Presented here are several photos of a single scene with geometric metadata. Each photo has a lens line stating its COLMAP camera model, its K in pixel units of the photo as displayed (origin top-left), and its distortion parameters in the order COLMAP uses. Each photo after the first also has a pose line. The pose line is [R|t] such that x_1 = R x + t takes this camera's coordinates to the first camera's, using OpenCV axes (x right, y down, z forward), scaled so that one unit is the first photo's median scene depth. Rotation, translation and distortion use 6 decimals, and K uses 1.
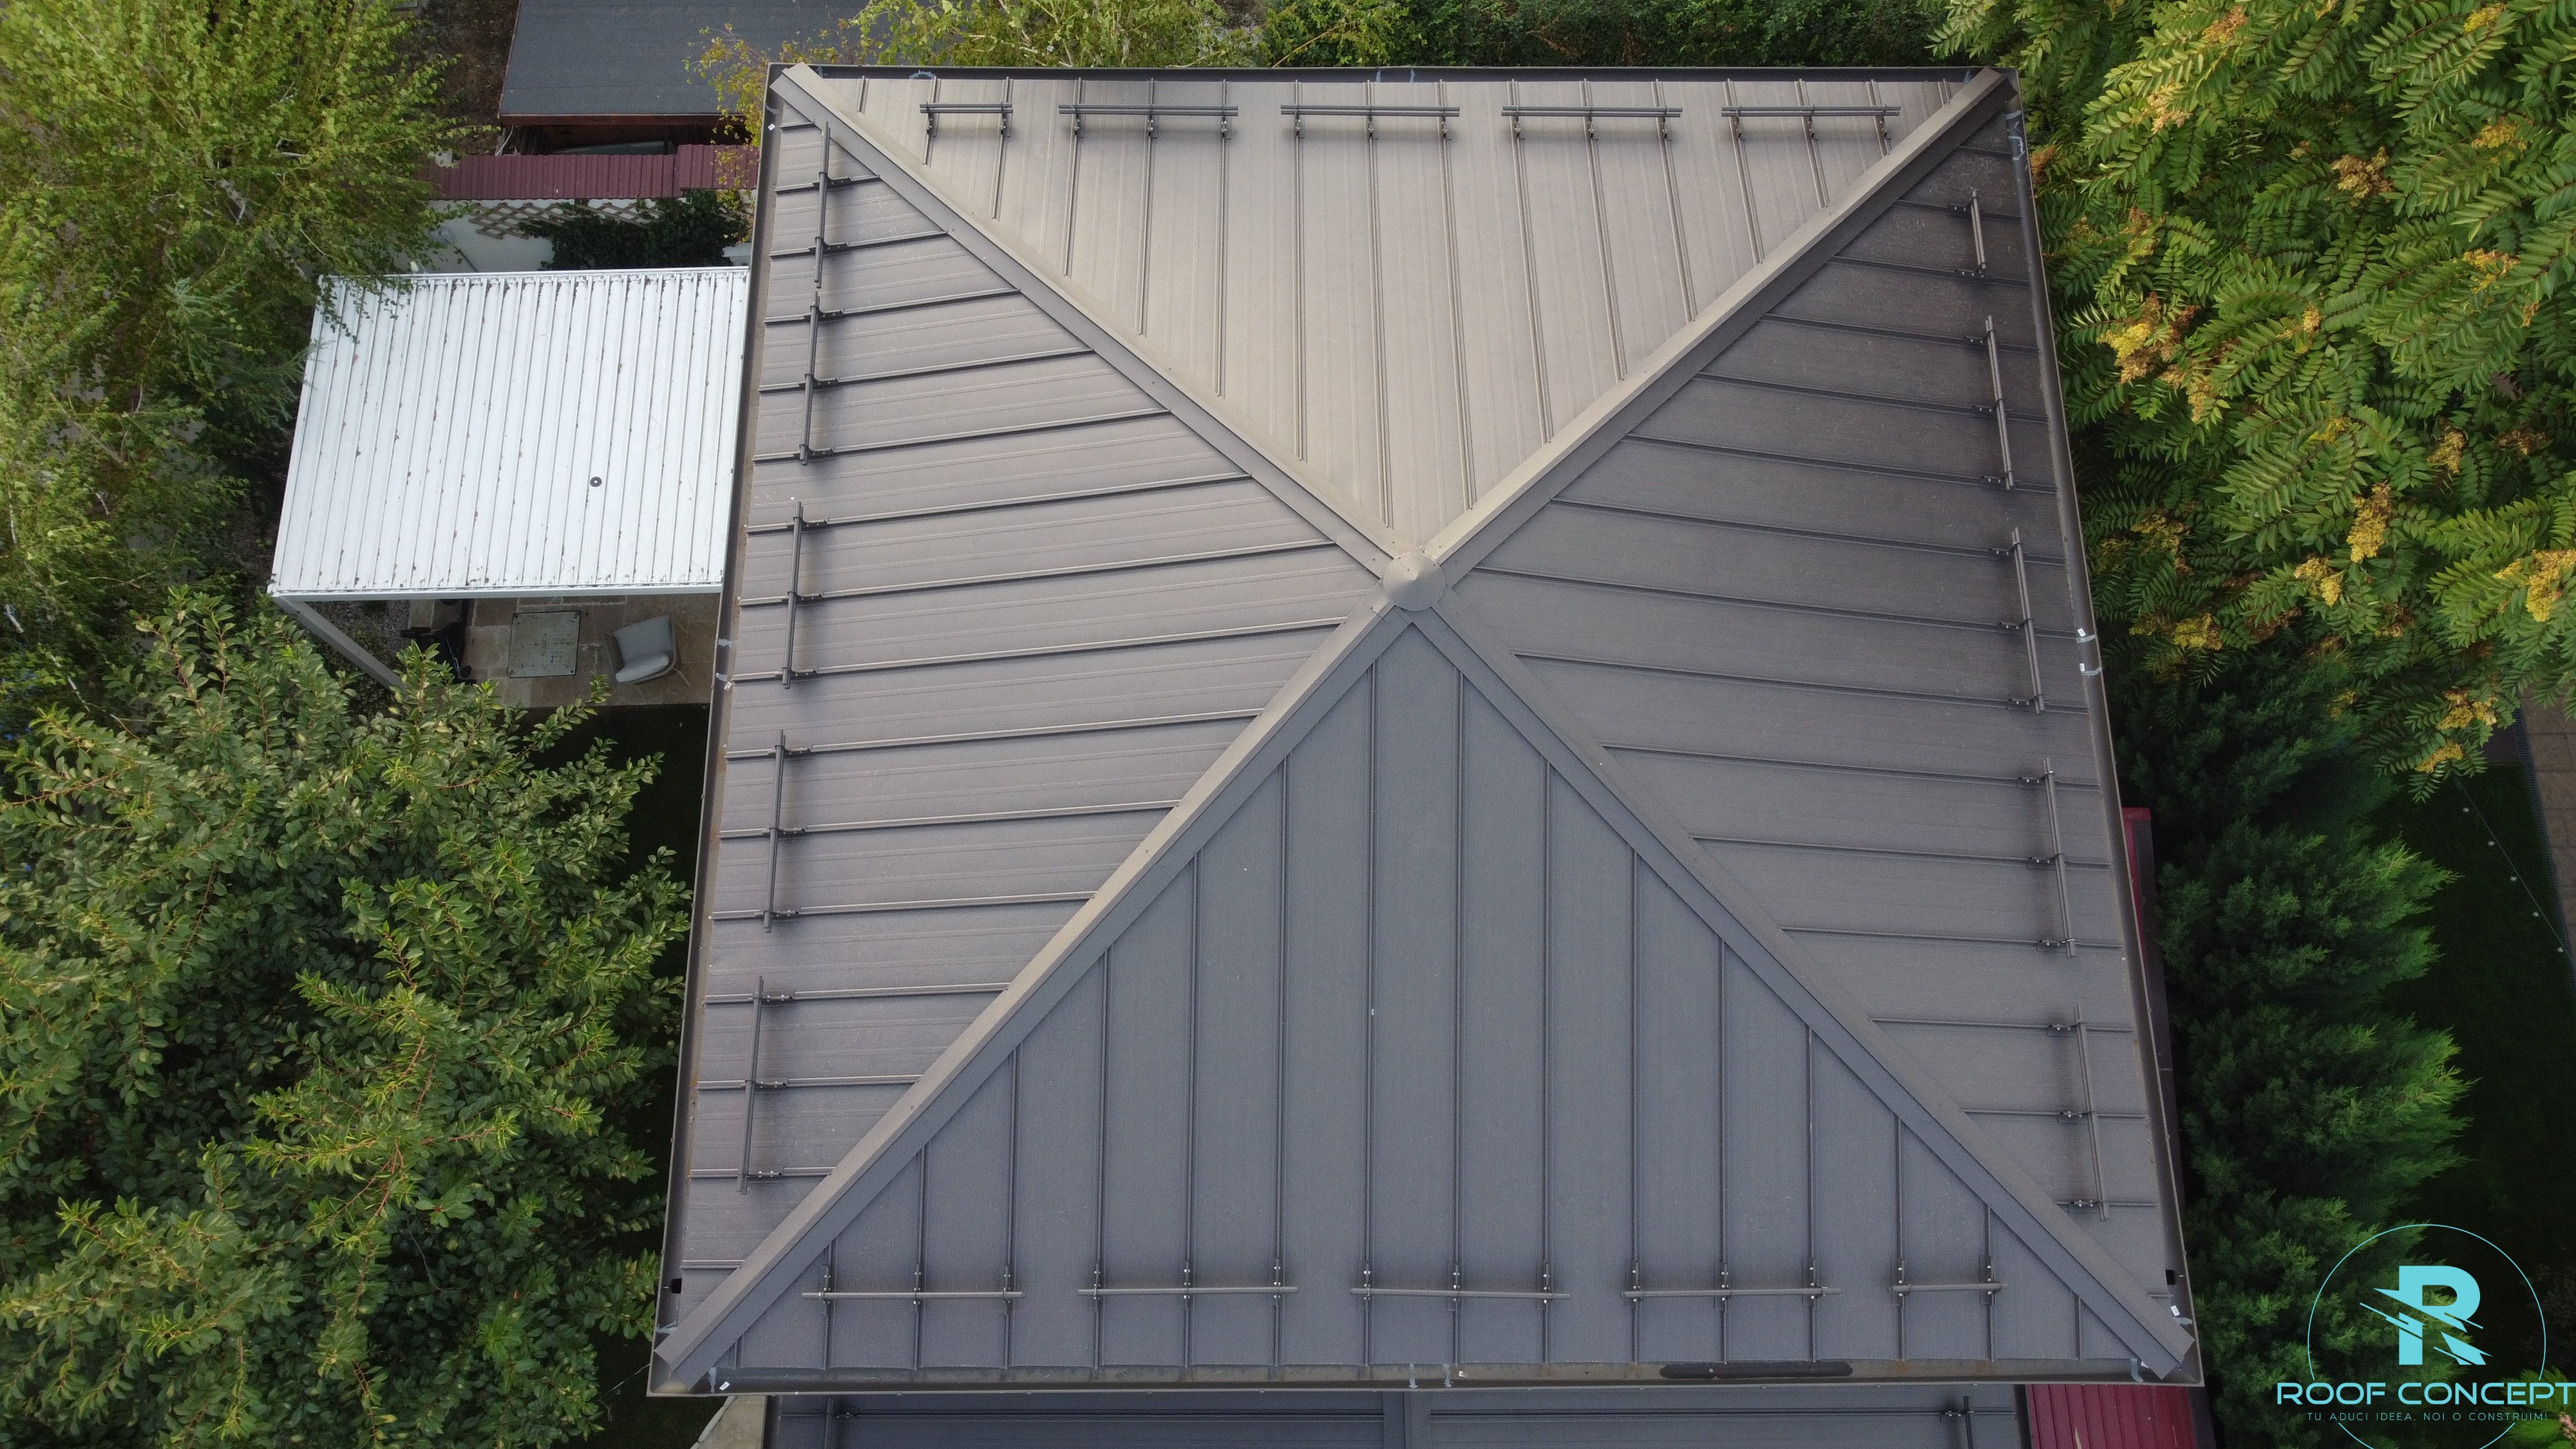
lens RADIAL K [[1969.3, 0, 1288.0], [0, 1969.3, 724.5], [0, 0, 1]] dist [-0.011281, 0.006675]
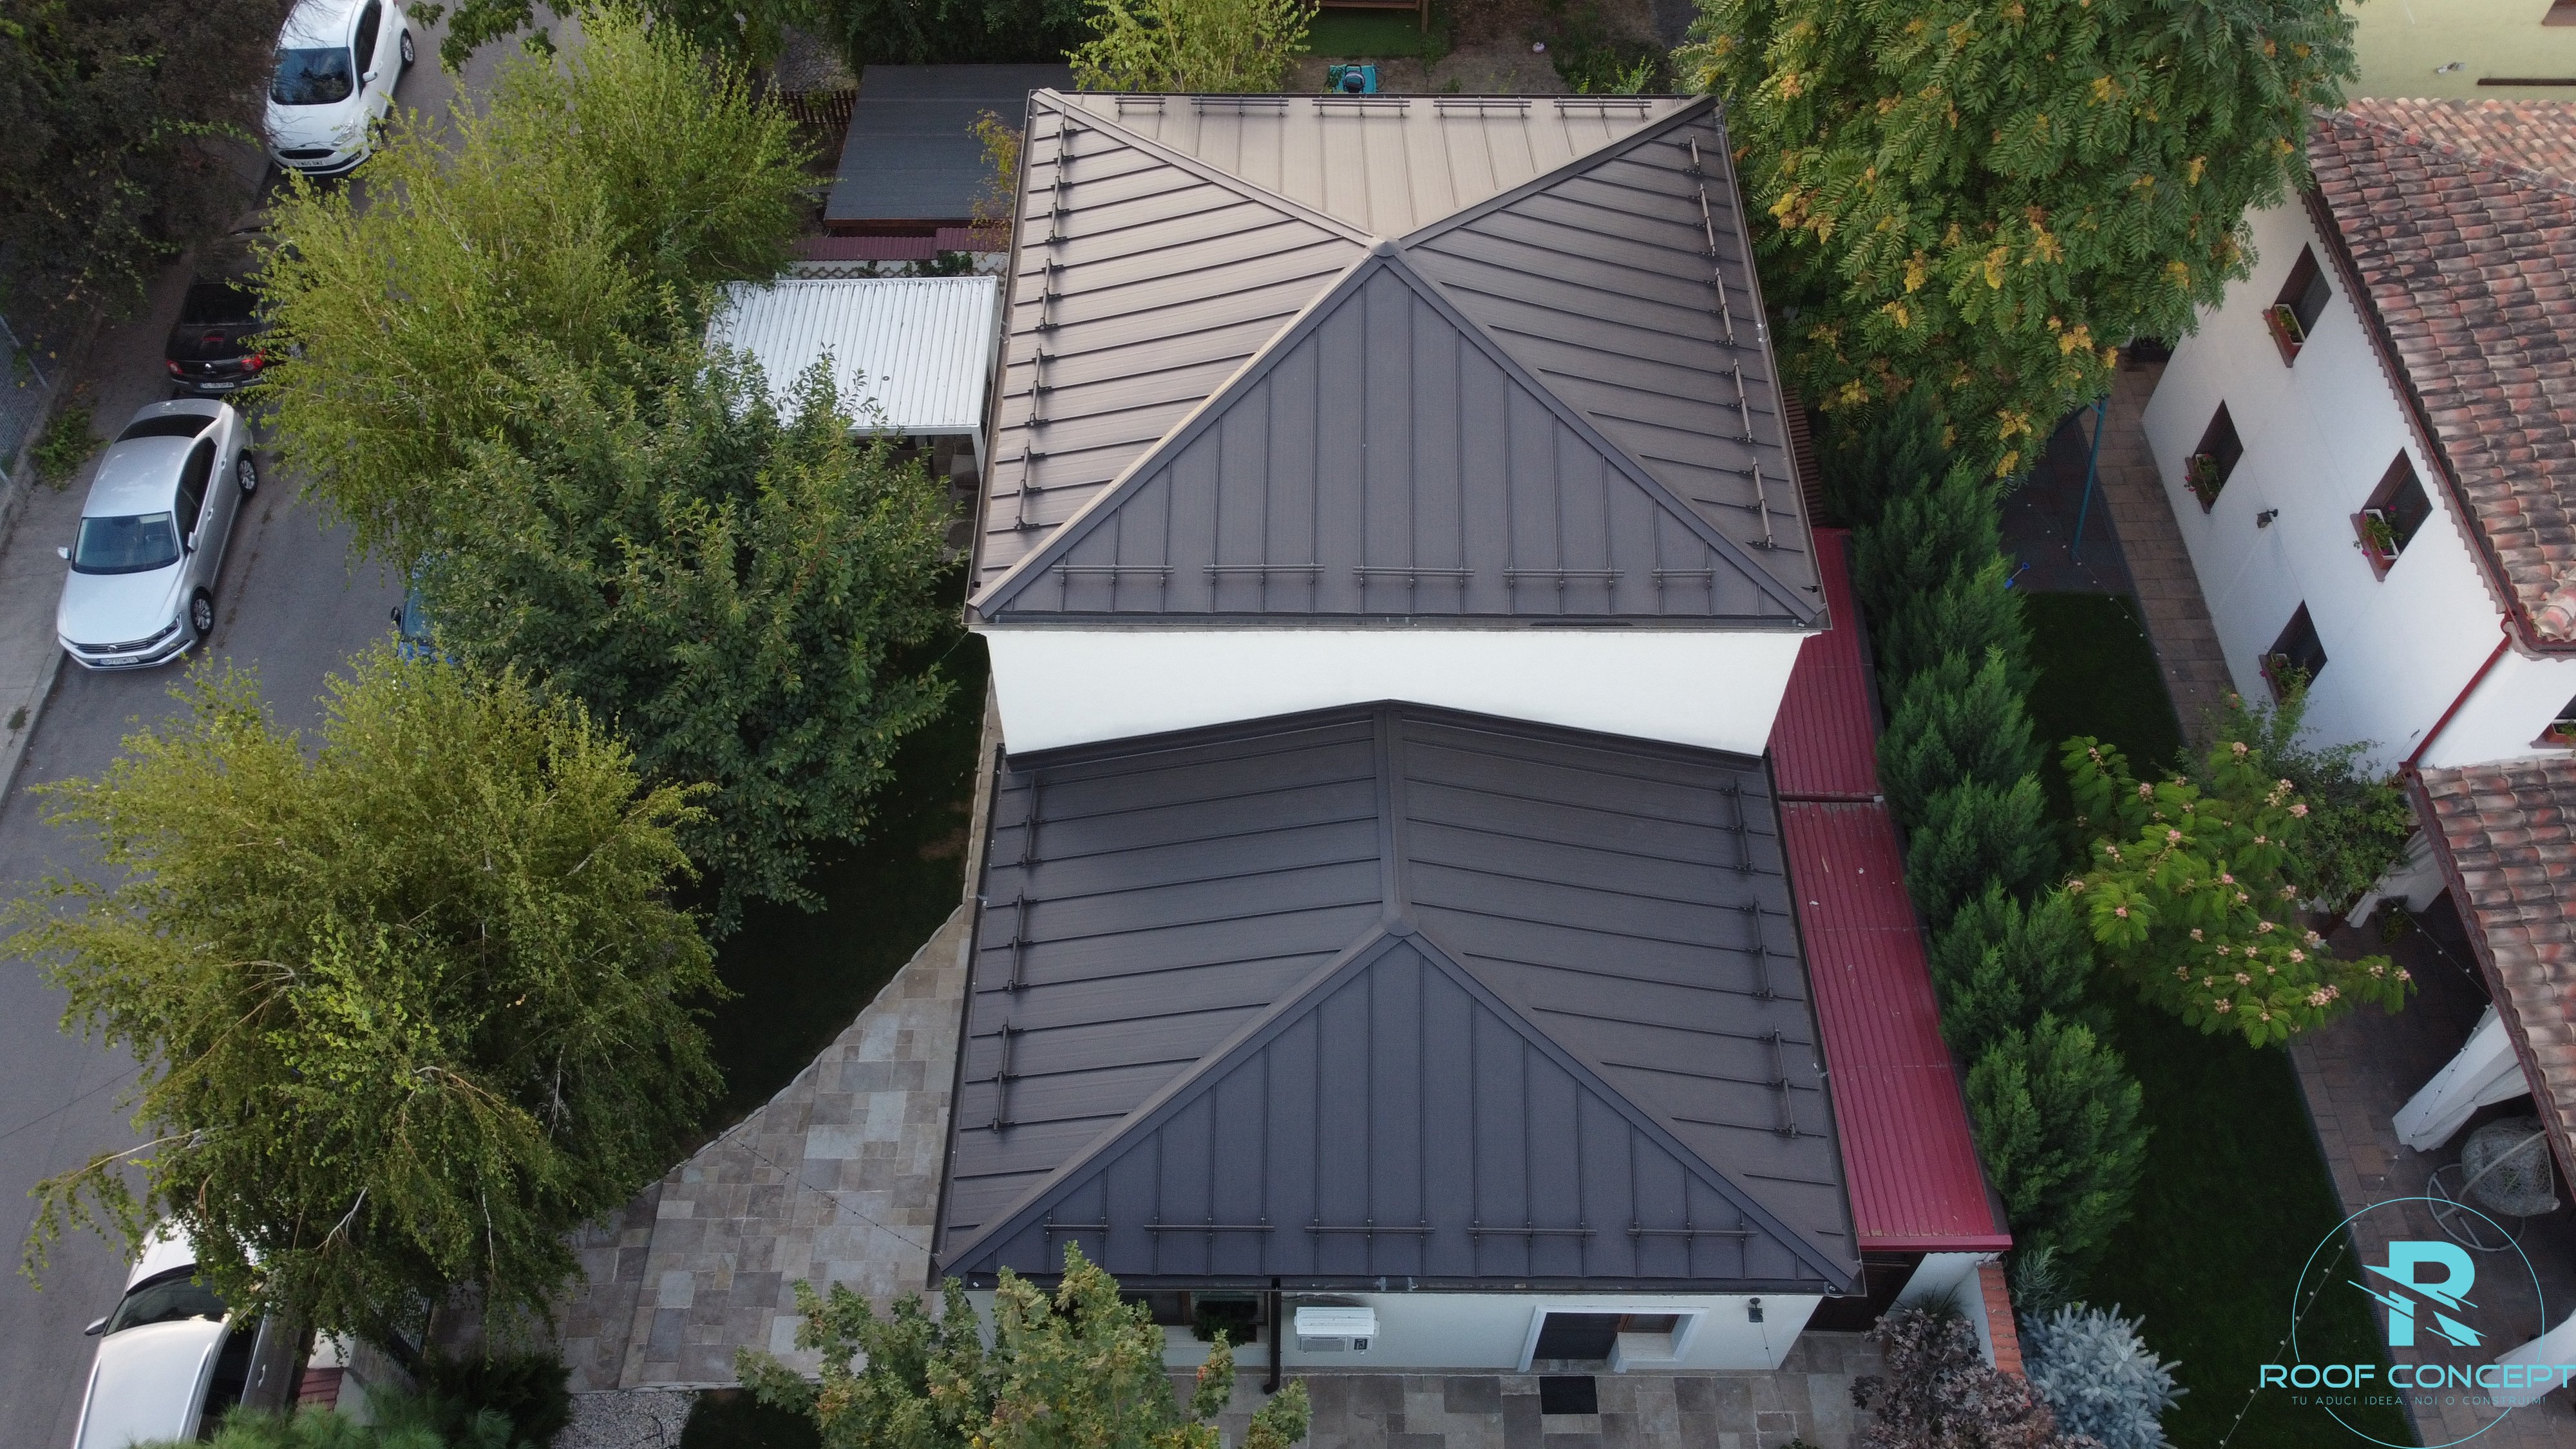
lens RADIAL K [[1969.3, 0, 1288.0], [0, 1969.3, 724.5], [0, 0, 1]] dist [-0.011281, 0.006675]
pose [[0.999979, 0.005486, -0.003360, -0.018012], [-0.006275, 0.947019, -0.321116, 0.855745], [0.001420, 0.321130, 0.947034, -0.568531]]
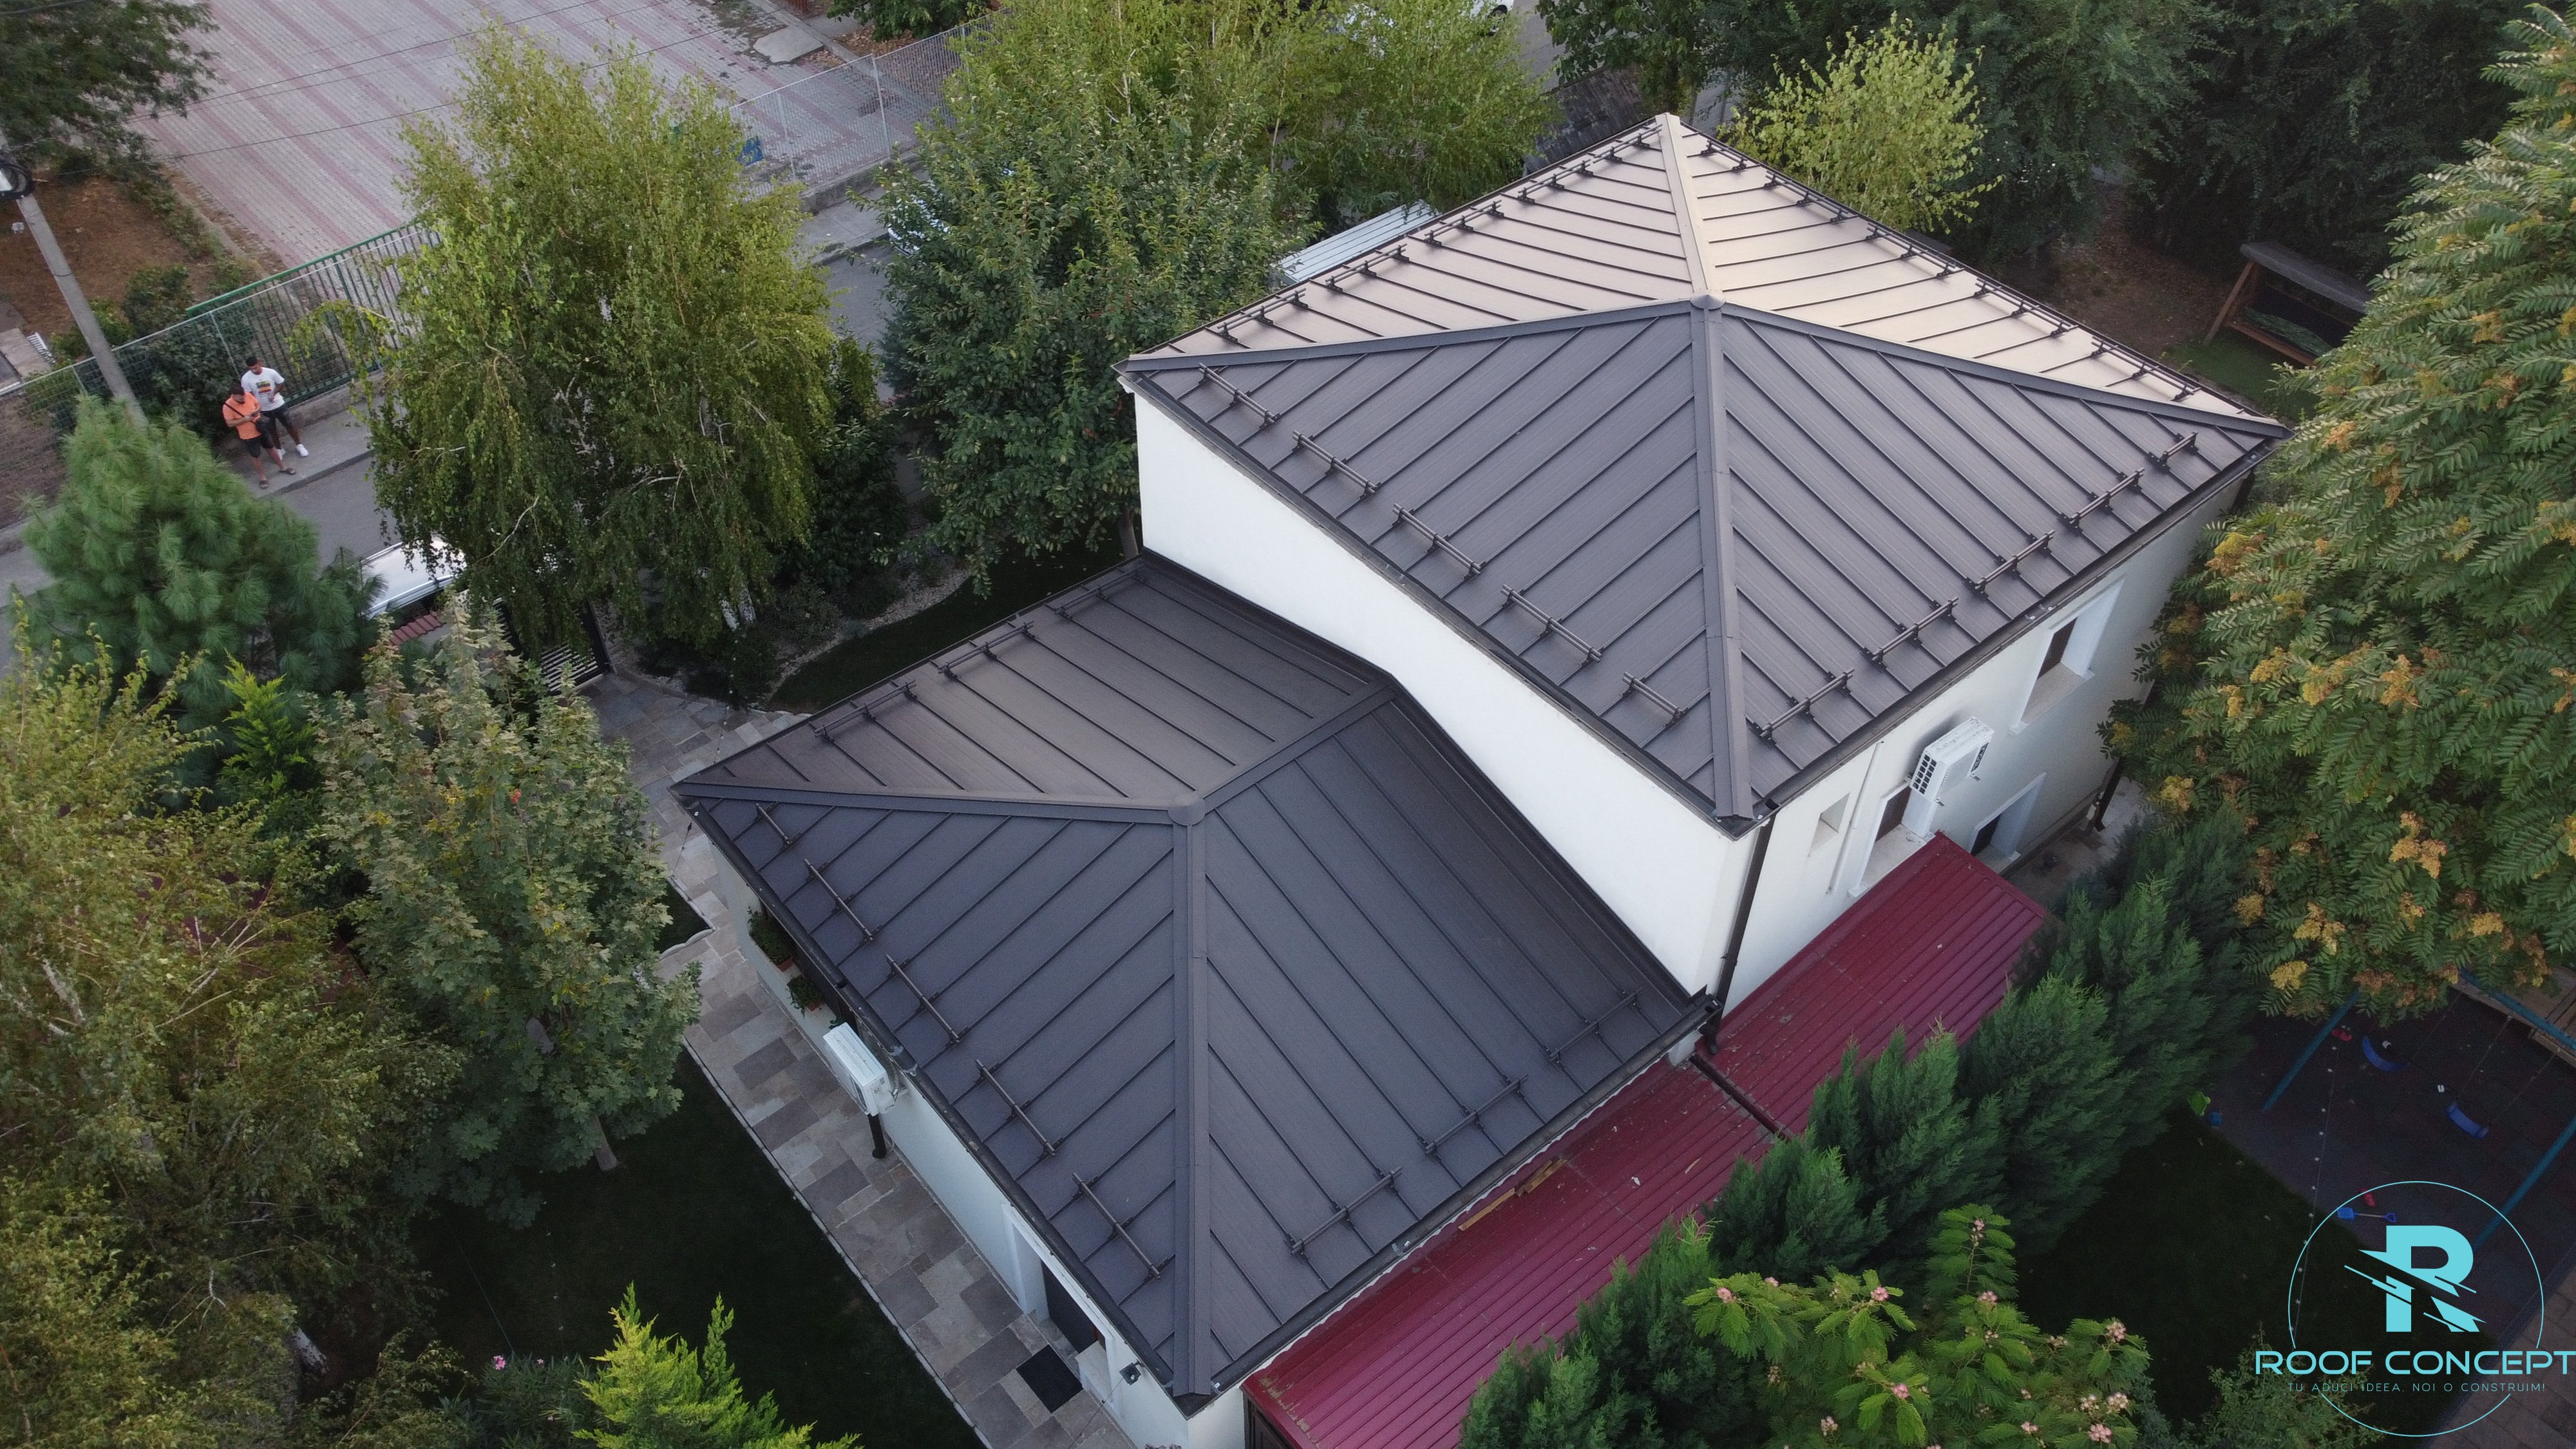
lens RADIAL K [[1969.3, 0, 1288.0], [0, 1969.3, 724.5], [0, 0, 1]] dist [-0.011281, 0.006675]
pose [[0.635063, 0.542977, -0.549428, 0.876176], [-0.735340, 0.642787, -0.214711, 0.726270], [0.236581, 0.540371, 0.807483, -0.269549]]
